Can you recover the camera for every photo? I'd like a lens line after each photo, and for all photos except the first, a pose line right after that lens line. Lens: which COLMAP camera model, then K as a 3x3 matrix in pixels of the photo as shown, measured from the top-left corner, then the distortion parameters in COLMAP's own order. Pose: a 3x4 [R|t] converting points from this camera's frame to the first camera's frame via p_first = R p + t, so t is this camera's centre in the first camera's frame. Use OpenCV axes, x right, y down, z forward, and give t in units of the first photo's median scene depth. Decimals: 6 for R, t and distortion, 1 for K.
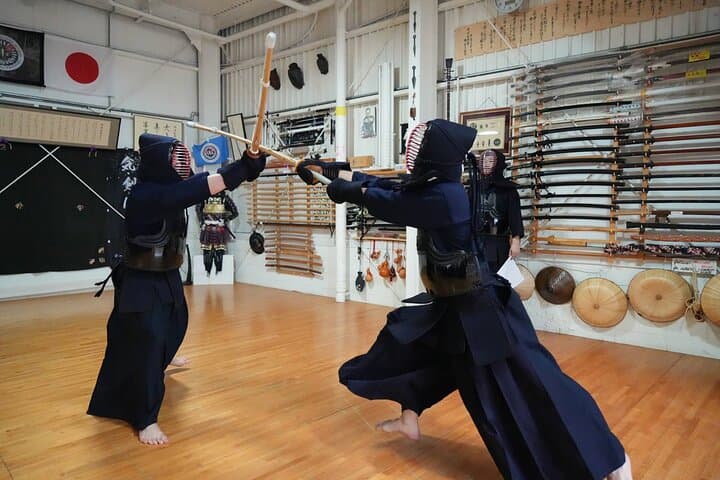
lens RADIAL K [[522.0, 0, 360.0], [0, 522.0, 240.0], [0, 0, 1]] dist [-0.000816, 0.010441]
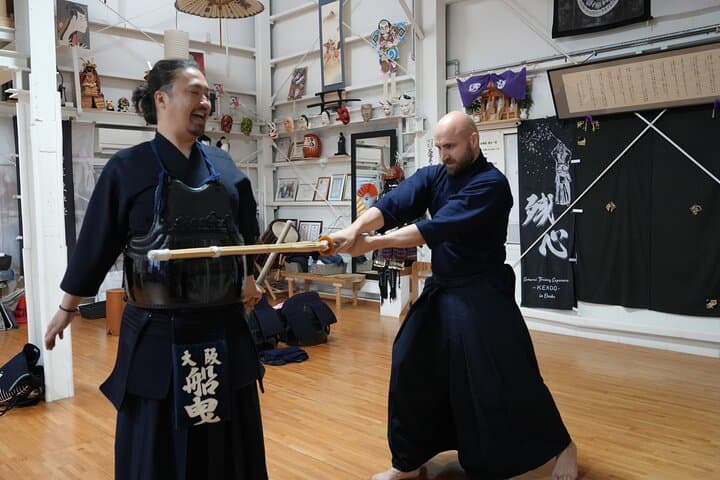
lens RADIAL K [[676.0, 0, 360.0], [0, 676.0, 240.0], [0, 0, 1]] dist [0.047737, 0.005671]
pose [[-0.086055, 0.047418, -0.995161, 0.286115], [-0.040668, 0.997867, 0.051064, -0.055704], [0.995460, 0.044865, -0.083943, 0.766097]]
